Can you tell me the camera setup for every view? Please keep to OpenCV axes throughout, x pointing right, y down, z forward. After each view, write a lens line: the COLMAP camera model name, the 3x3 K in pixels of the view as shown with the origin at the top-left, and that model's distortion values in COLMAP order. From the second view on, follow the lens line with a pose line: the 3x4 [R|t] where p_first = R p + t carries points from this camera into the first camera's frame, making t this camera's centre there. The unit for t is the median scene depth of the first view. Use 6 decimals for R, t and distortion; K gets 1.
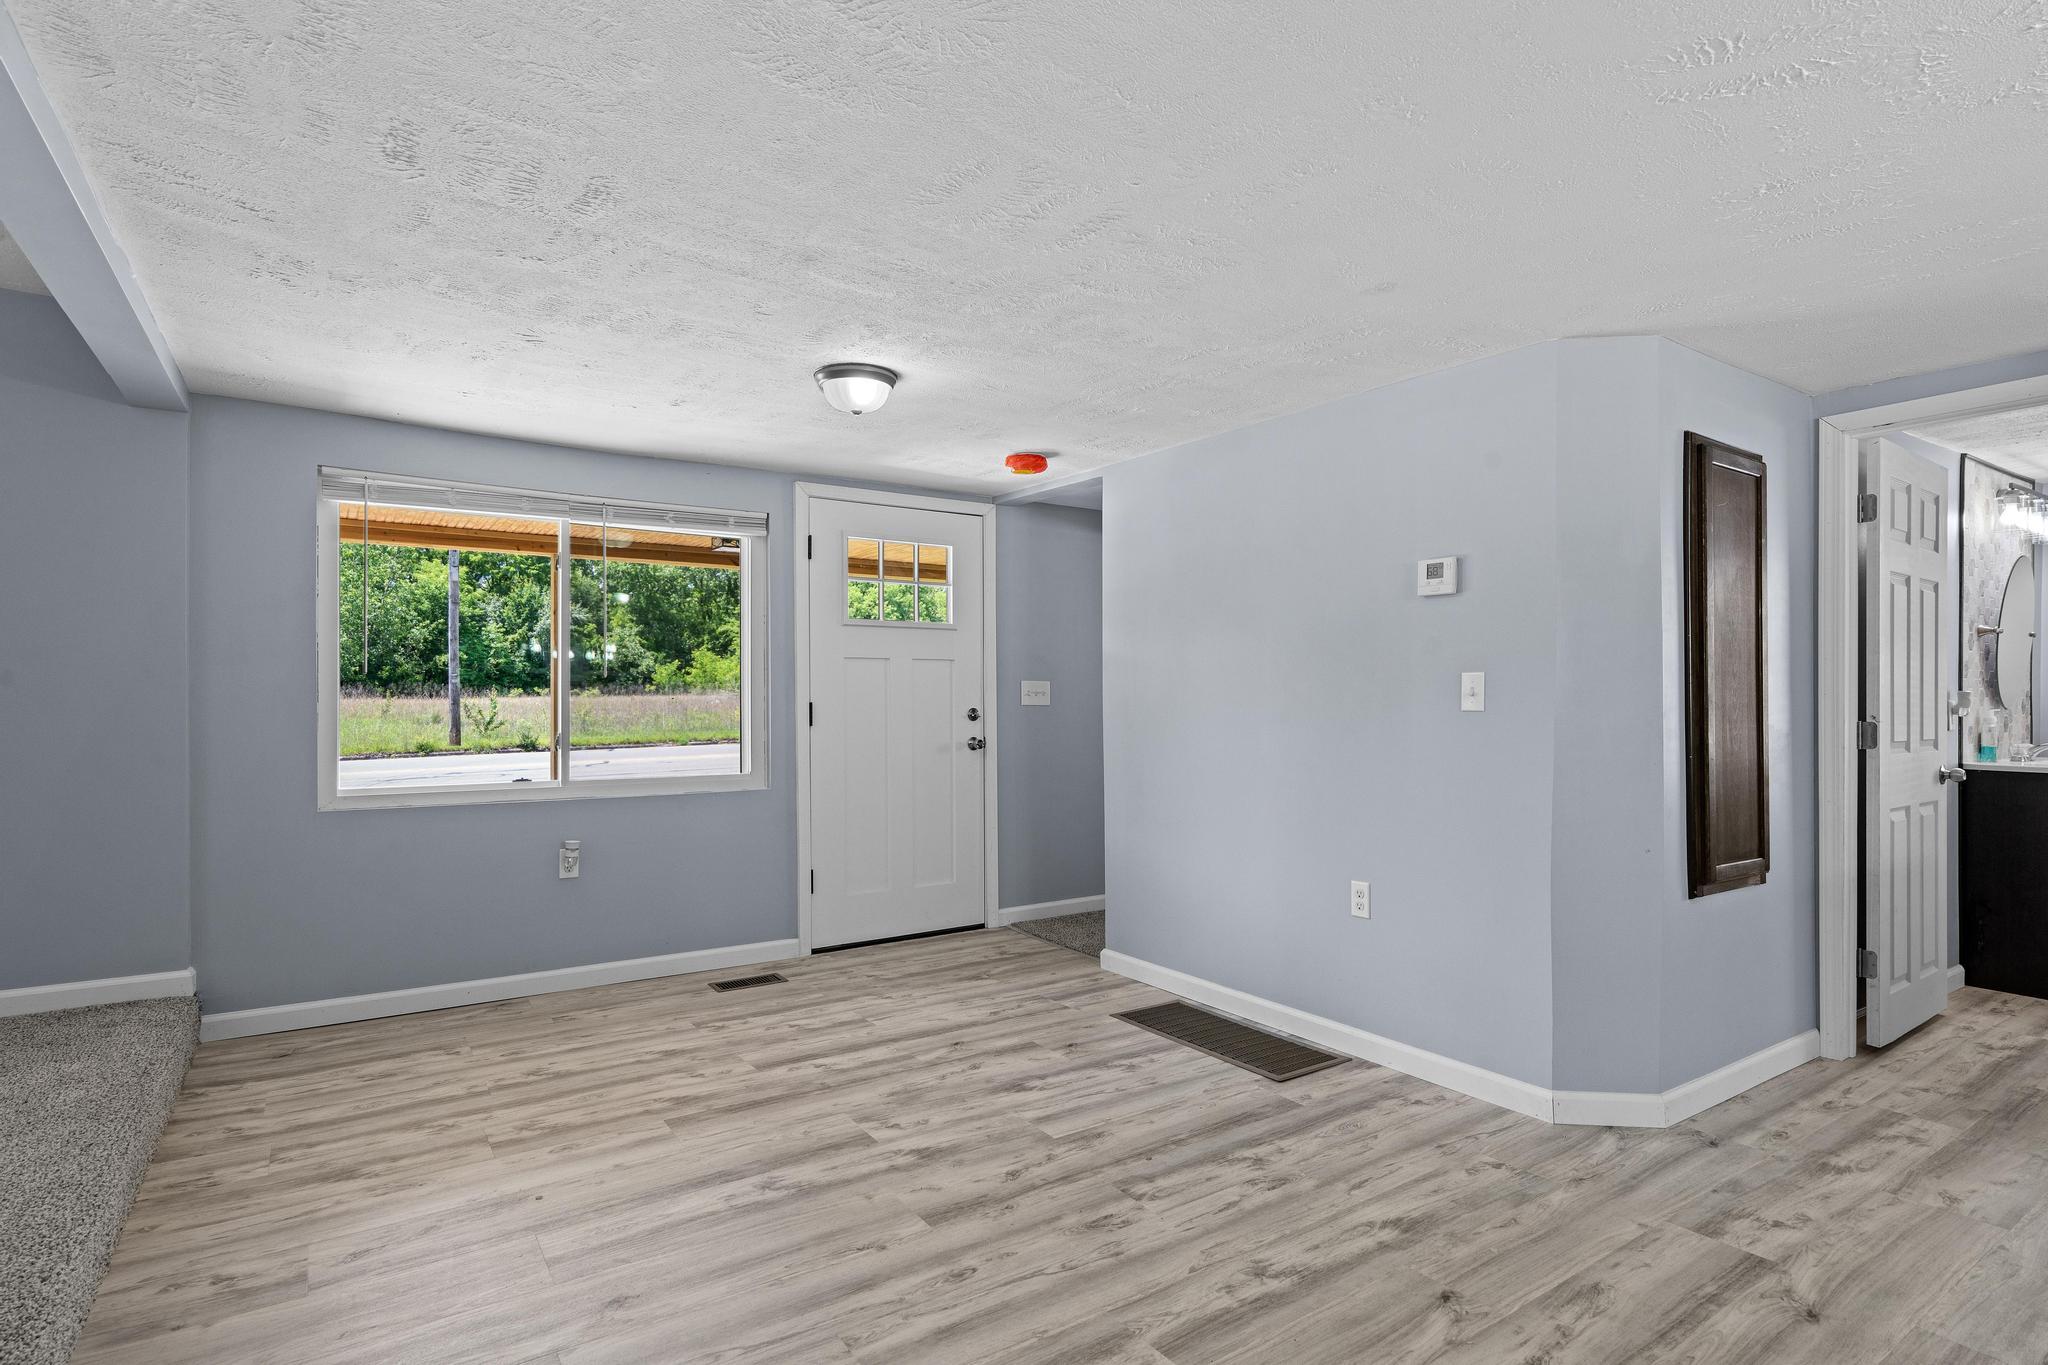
lens RADIAL K [[1054.8, 0, 1025.8], [0, 1054.8, 689.5], [0, 0, 1]] dist [0.001353, -0.000520]
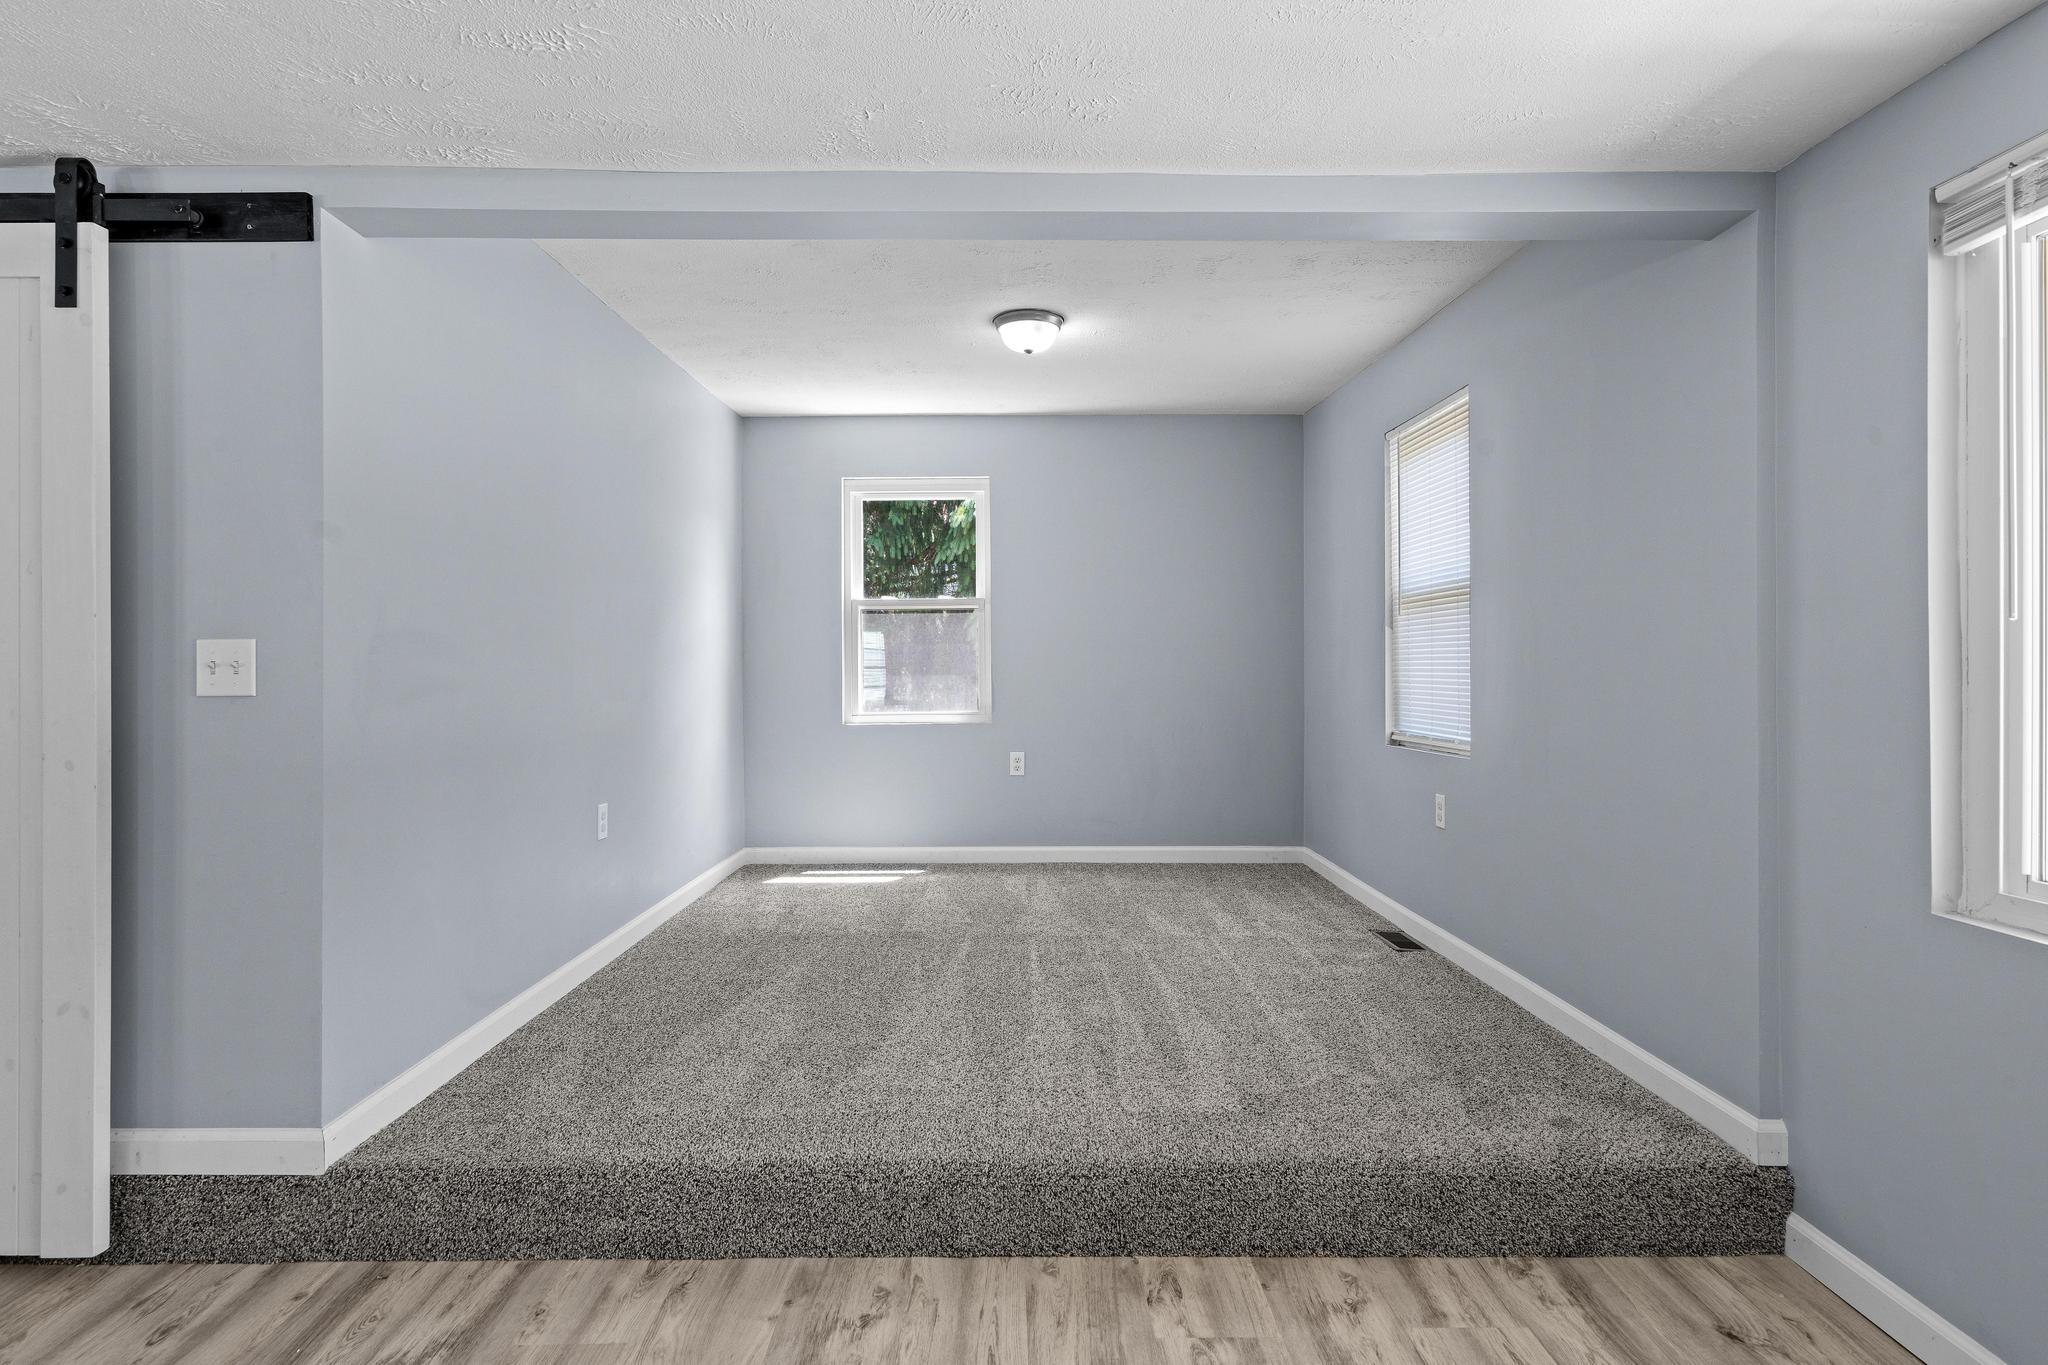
lens RADIAL K [[1054.8, 0, 1031.1], [0, 1054.8, 667.2], [0, 0, 1]] dist [0.001353, -0.000520]
pose [[-0.546758, -0.005432, -0.837273, -0.038385], [0.004710, 0.999943, -0.009563, 0.005568], [0.837277, -0.009172, -0.546701, 0.753358]]
